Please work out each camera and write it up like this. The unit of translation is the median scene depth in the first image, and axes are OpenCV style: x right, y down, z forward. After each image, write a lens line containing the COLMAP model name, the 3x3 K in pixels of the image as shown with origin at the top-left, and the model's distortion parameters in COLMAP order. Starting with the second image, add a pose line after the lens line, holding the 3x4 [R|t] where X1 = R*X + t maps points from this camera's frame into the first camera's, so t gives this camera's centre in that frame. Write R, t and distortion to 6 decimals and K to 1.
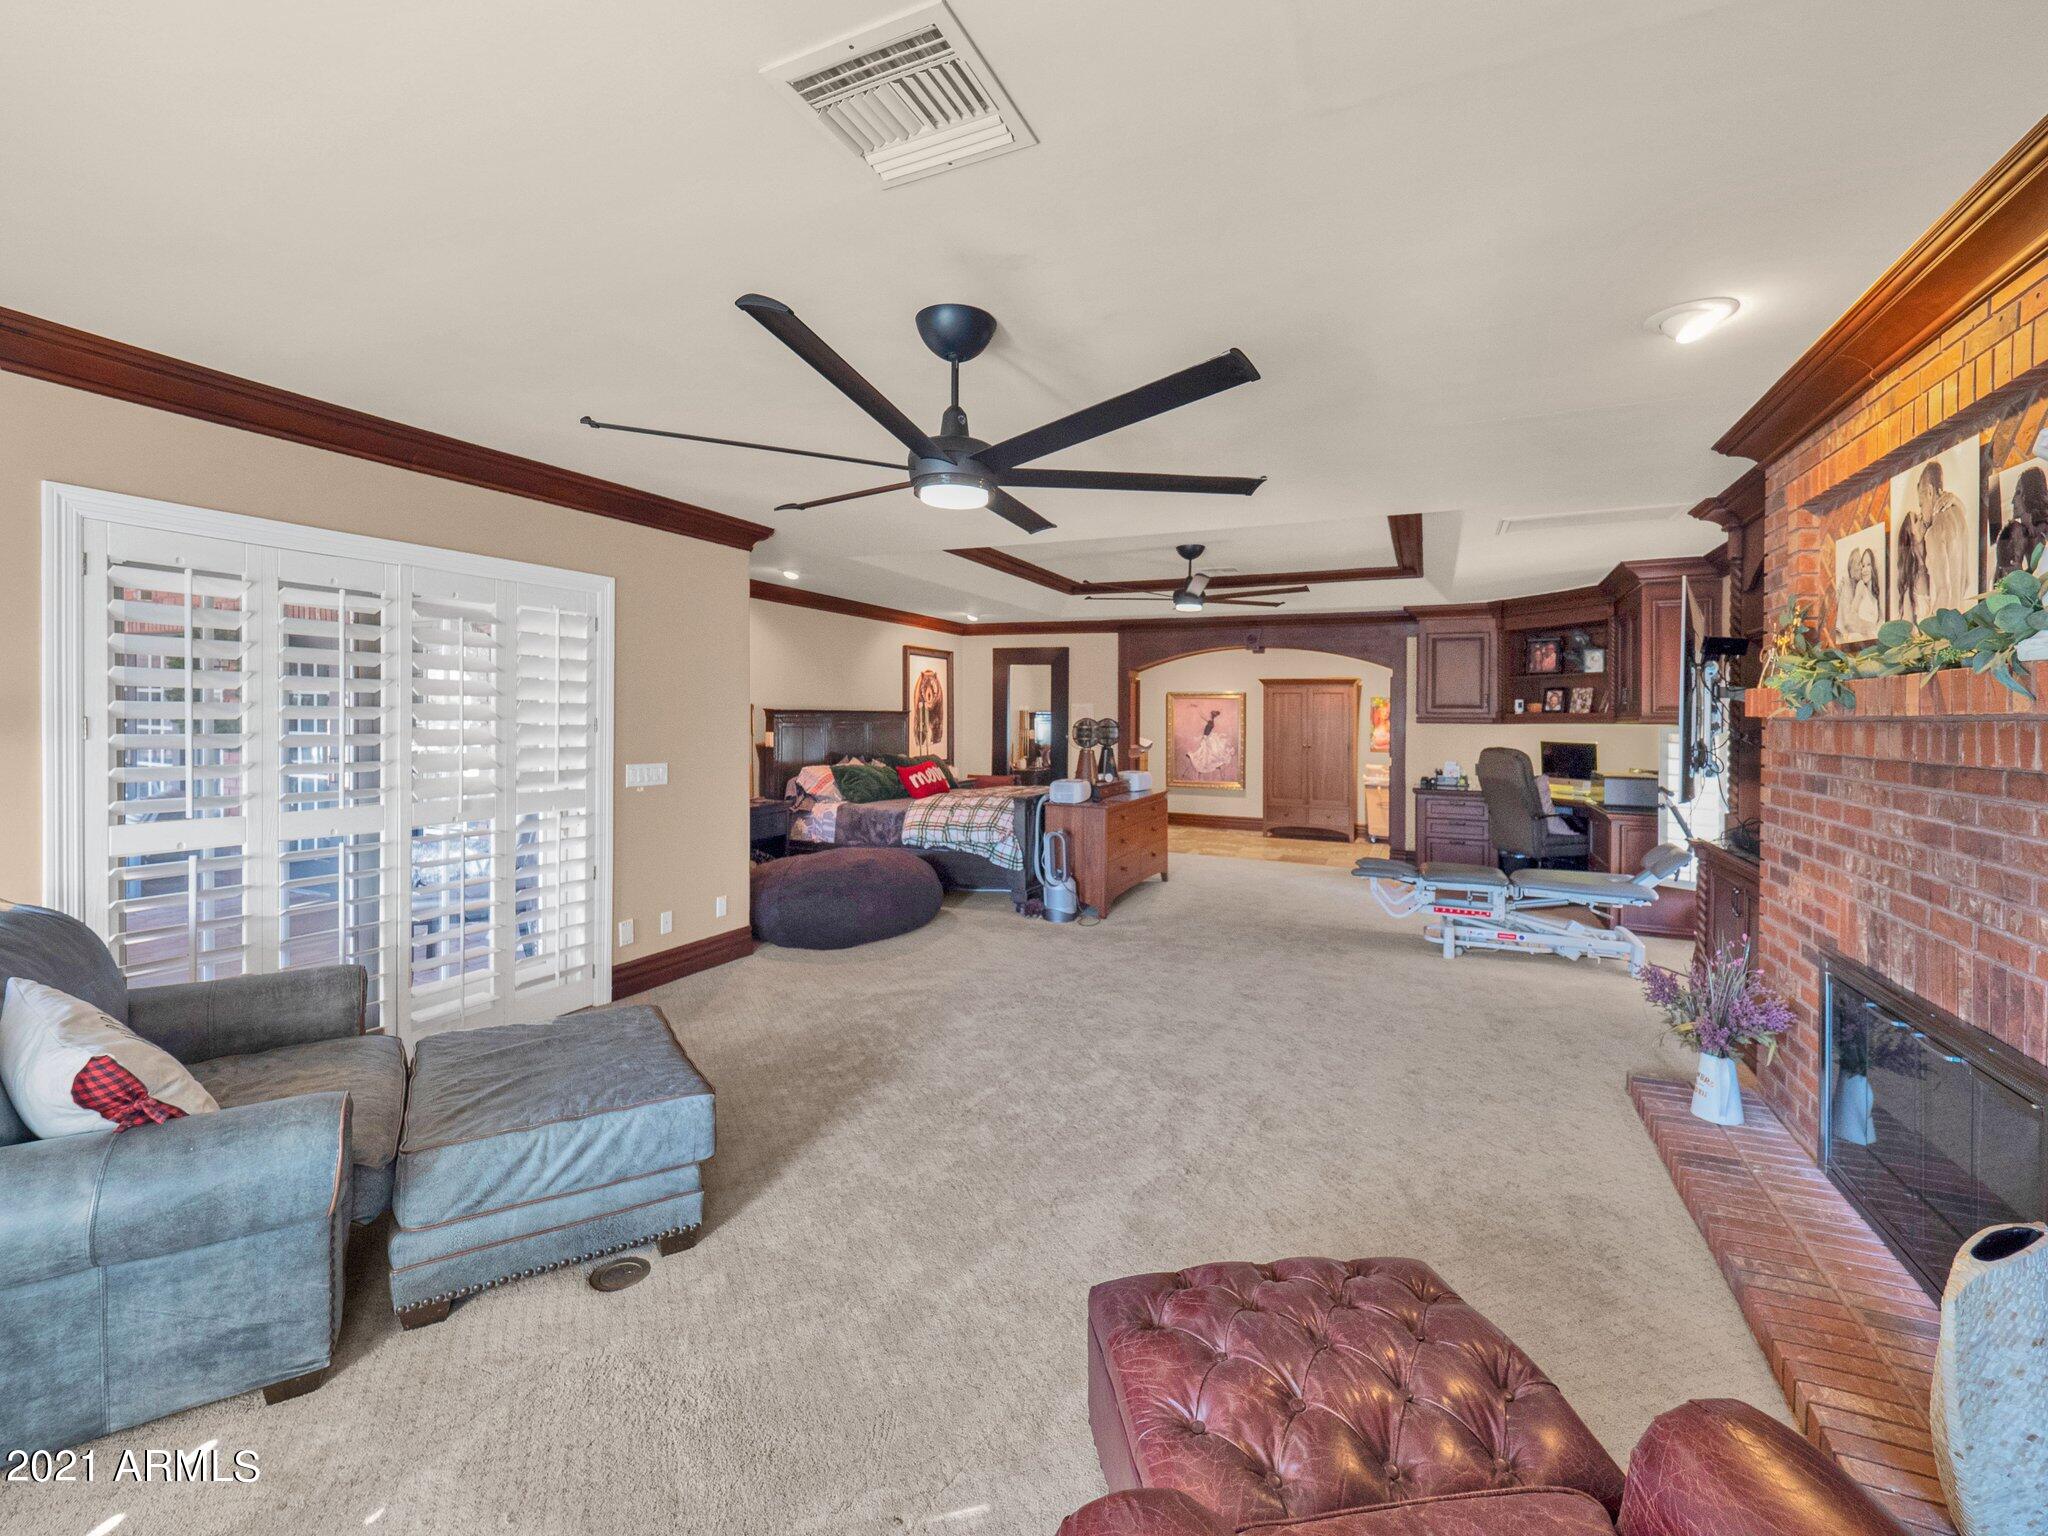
lens RADIAL K [[874.9, 0, 1042.9], [0, 874.9, 755.7], [0, 0, 1]] dist [0.000869, -0.002621]
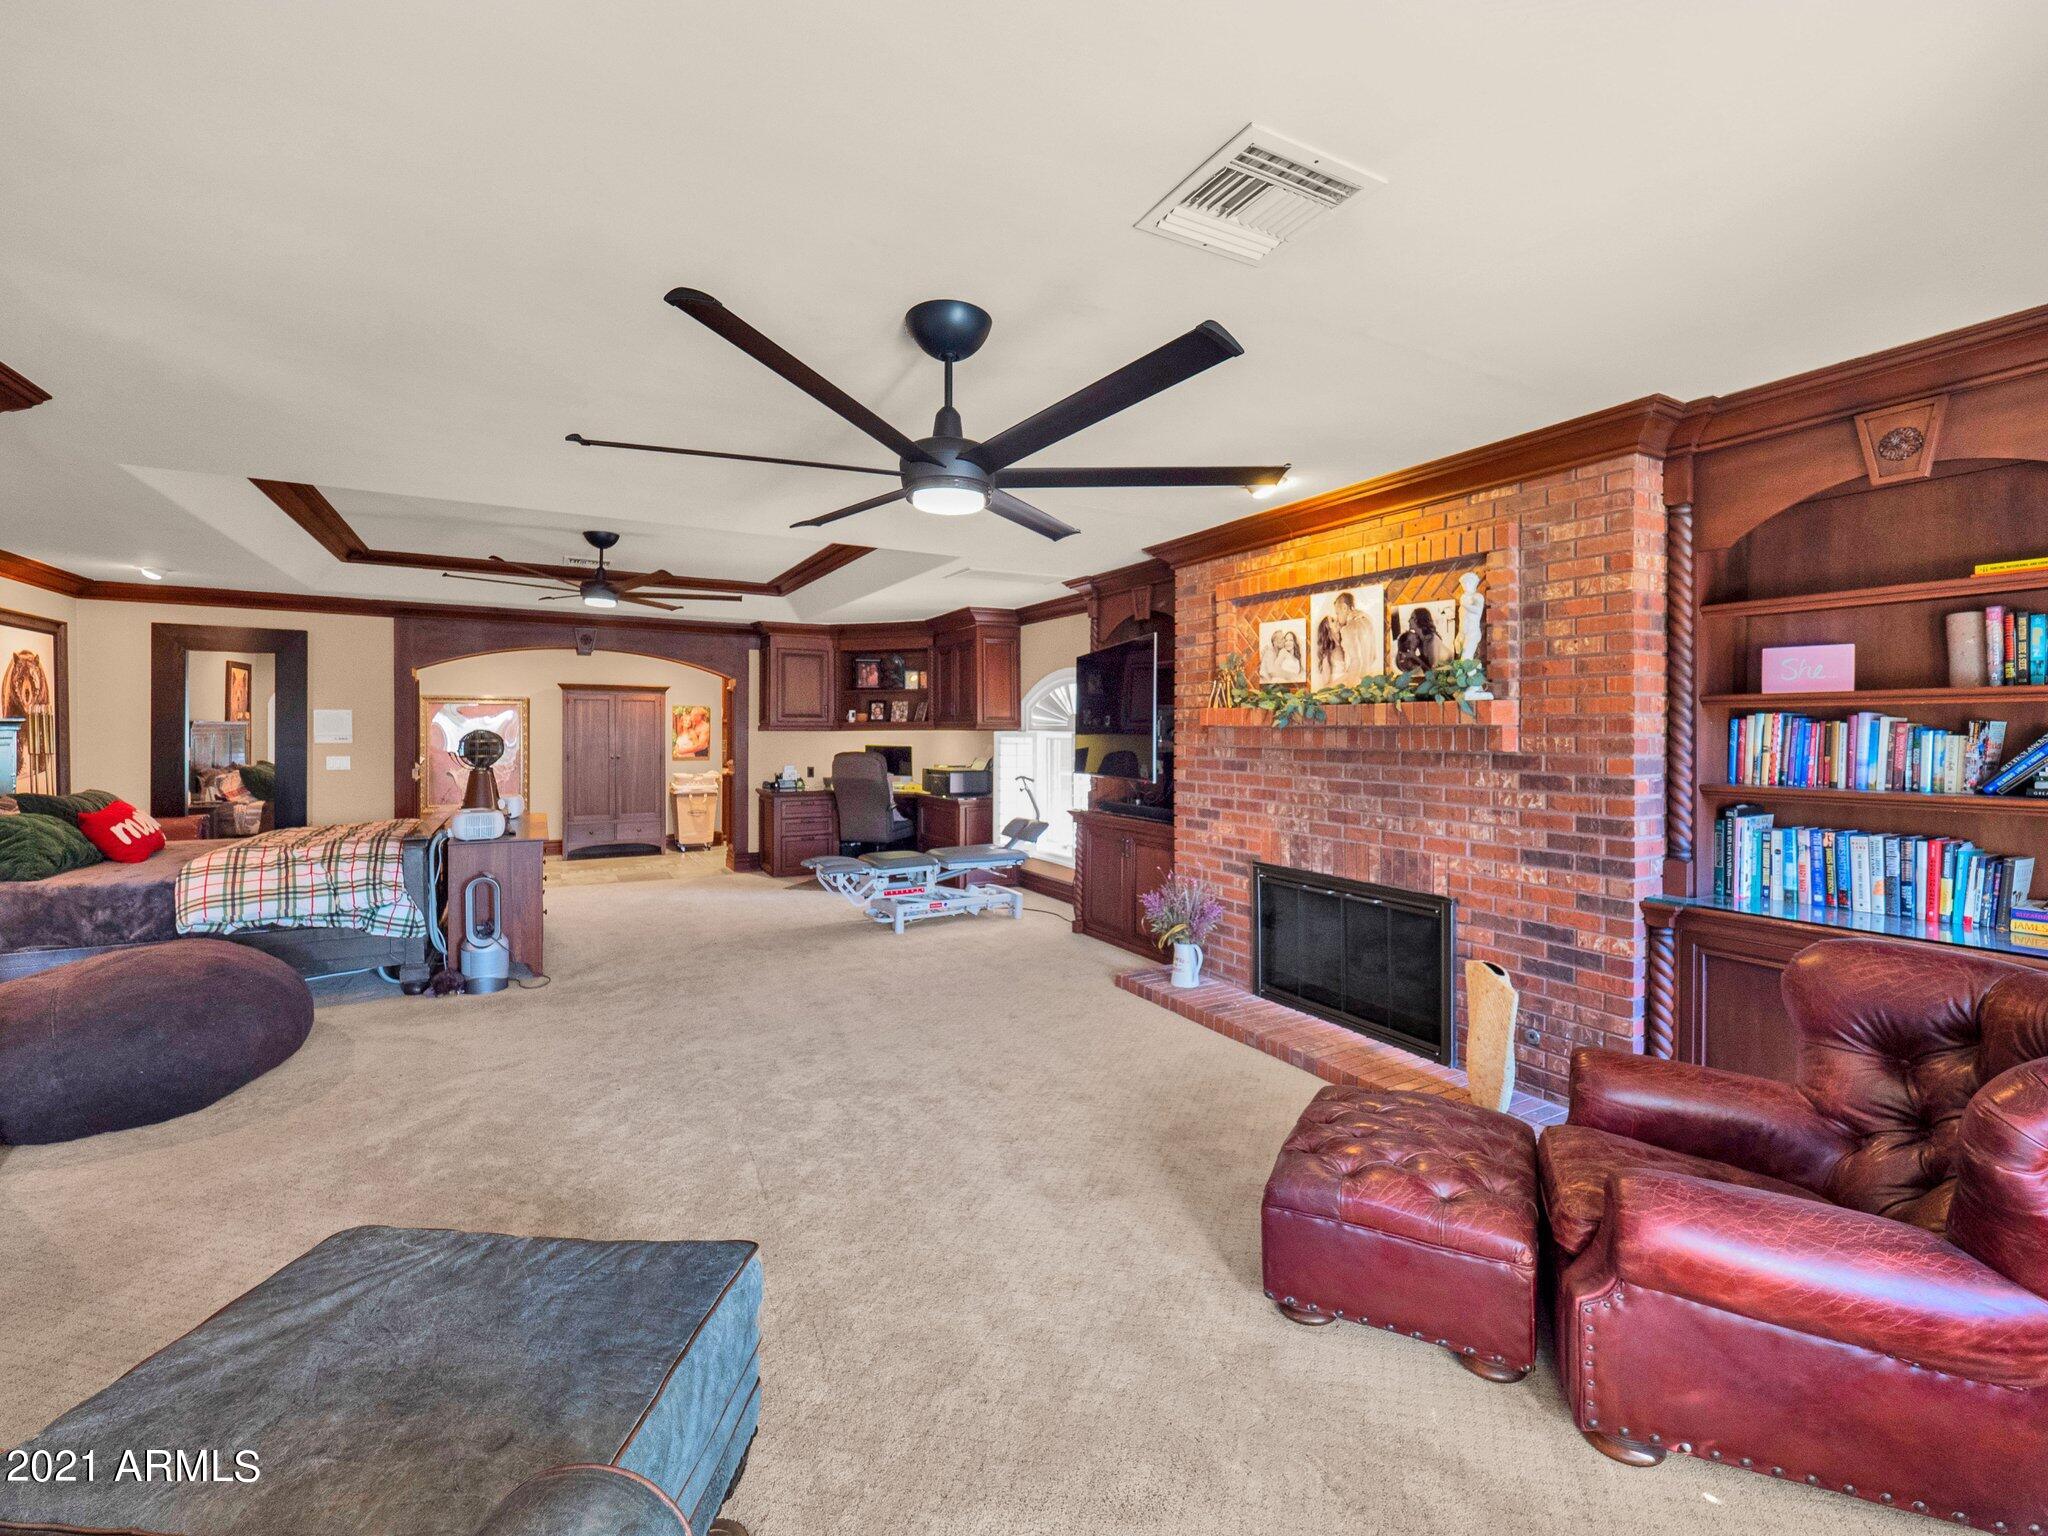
lens RADIAL K [[874.9, 0, 1038.5], [0, 874.9, 747.0], [0, 0, 1]] dist [0.000869, -0.002621]
pose [[0.595787, -0.024940, 0.802755, -0.310433], [0.039189, 0.999230, 0.001959, -0.009692], [-0.802186, 0.030292, 0.596306, 0.137452]]
